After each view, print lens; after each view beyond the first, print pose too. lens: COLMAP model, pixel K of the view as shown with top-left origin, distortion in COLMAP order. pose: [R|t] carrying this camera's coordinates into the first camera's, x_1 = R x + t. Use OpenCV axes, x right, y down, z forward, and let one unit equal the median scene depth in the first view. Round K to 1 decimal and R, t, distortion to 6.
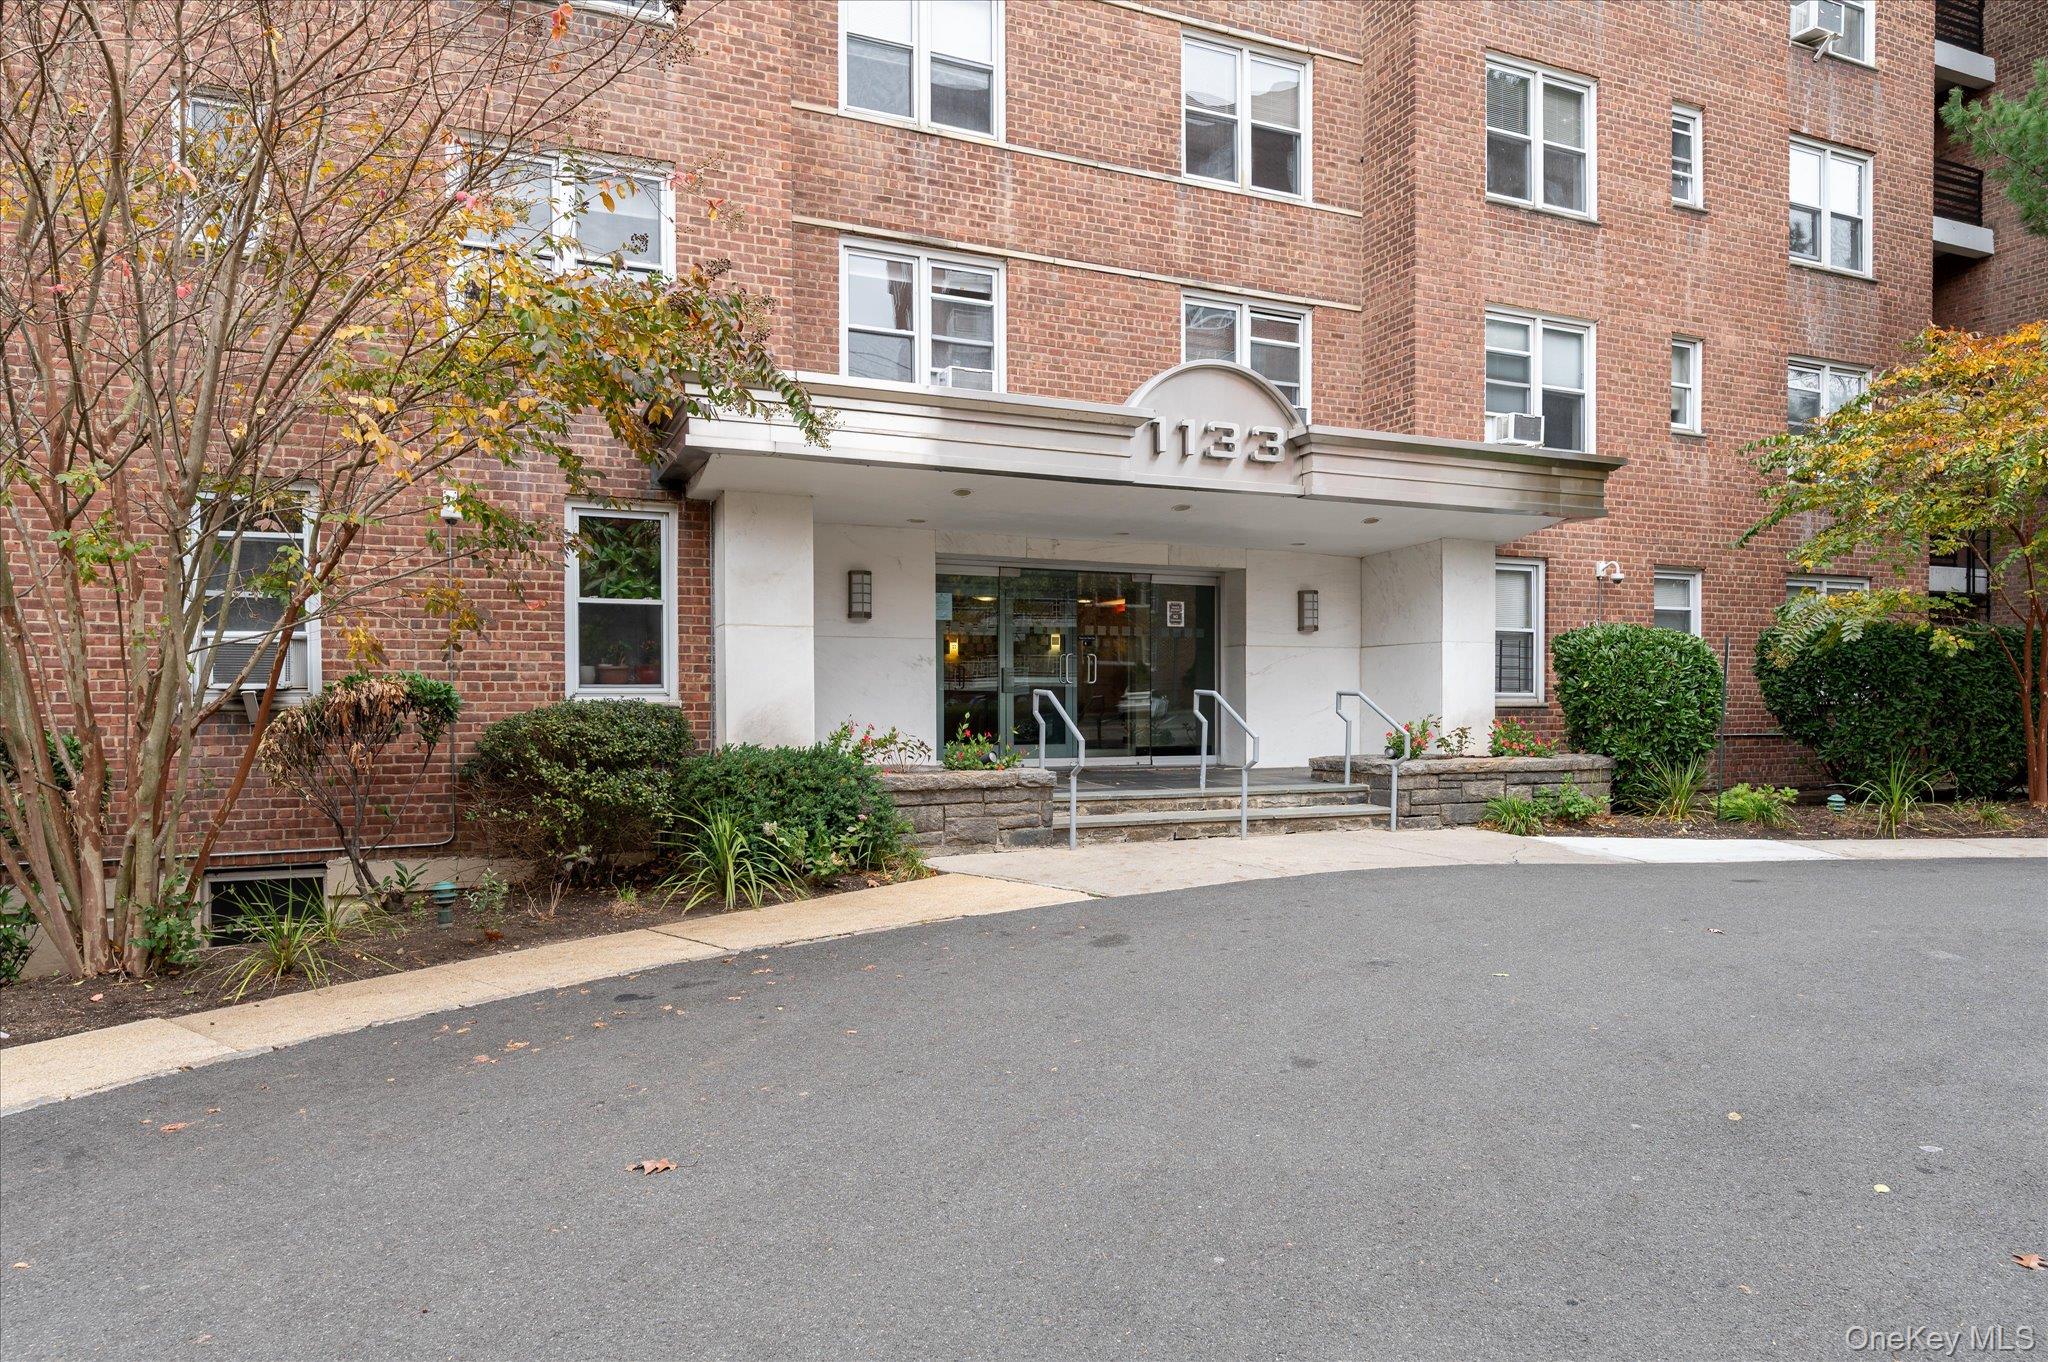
lens RADIAL K [[1250.6, 0, 1069.4], [0, 1250.6, 733.6], [0, 0, 1]] dist [-0.004945, 0.002243]
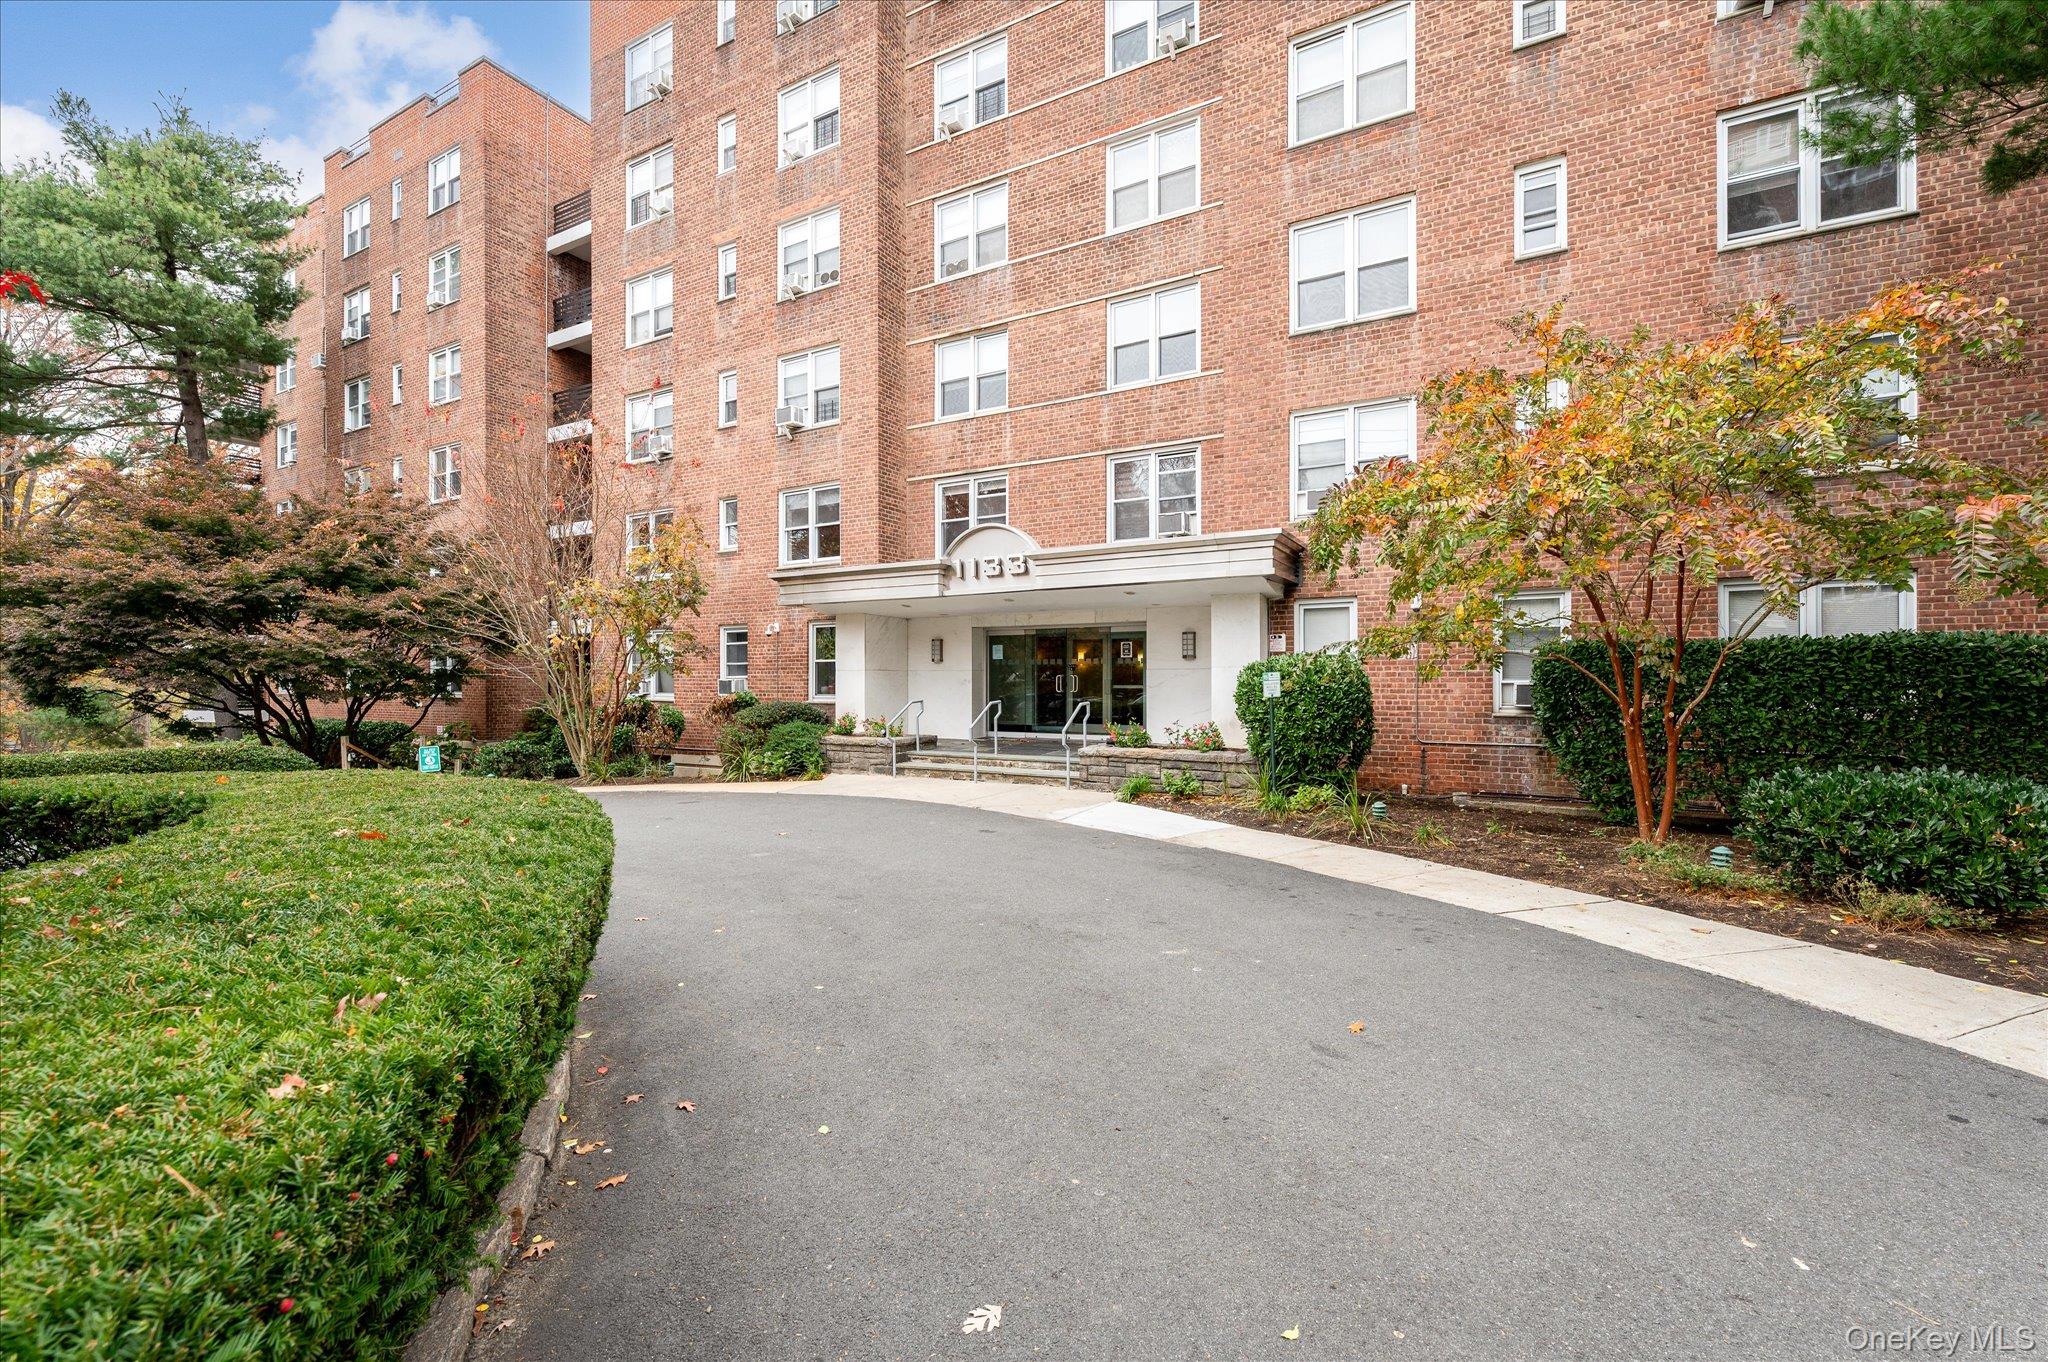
lens RADIAL K [[872.6, 0, 1034.6], [0, 872.6, 681.6], [0, 0, 1]] dist [-0.000375, -0.000455]
pose [[0.587969, 0.006587, -0.808856, 1.004674], [-0.016120, 0.999864, -0.003576, -0.050849], [0.808723, 0.015141, 0.587995, 0.247088]]
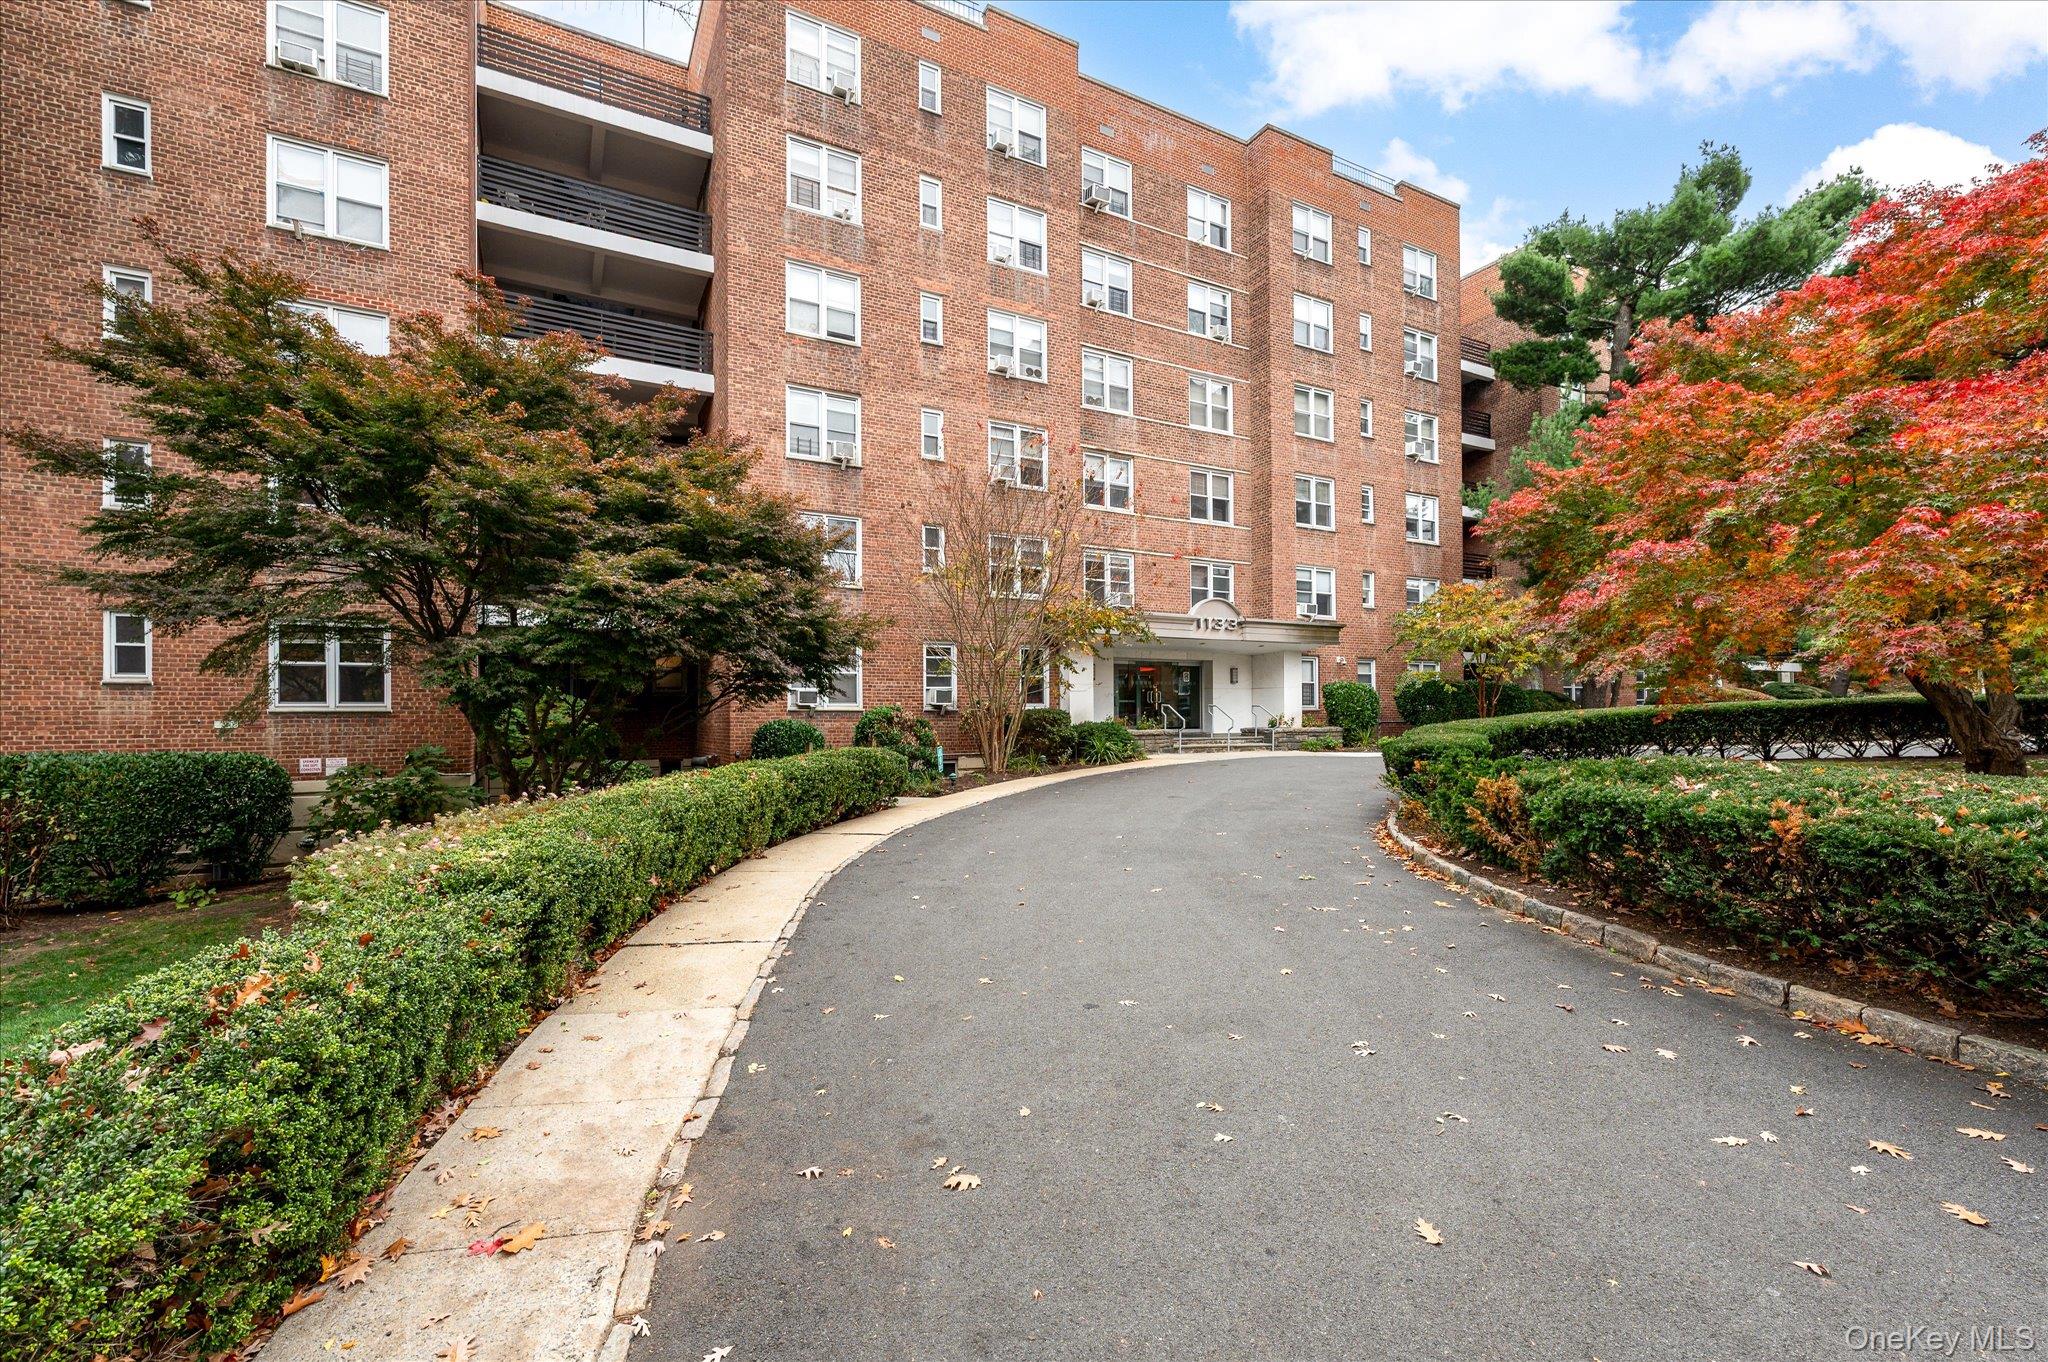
lens RADIAL K [[872.6, 0, 1069.5], [0, 872.6, 719.1], [0, 0, 1]] dist [-0.000375, -0.000455]
pose [[0.994983, -0.005009, 0.099921, -0.381496], [0.007364, 0.999703, -0.023219, 0.039881], [-0.099775, 0.023839, 0.994724, -0.910502]]
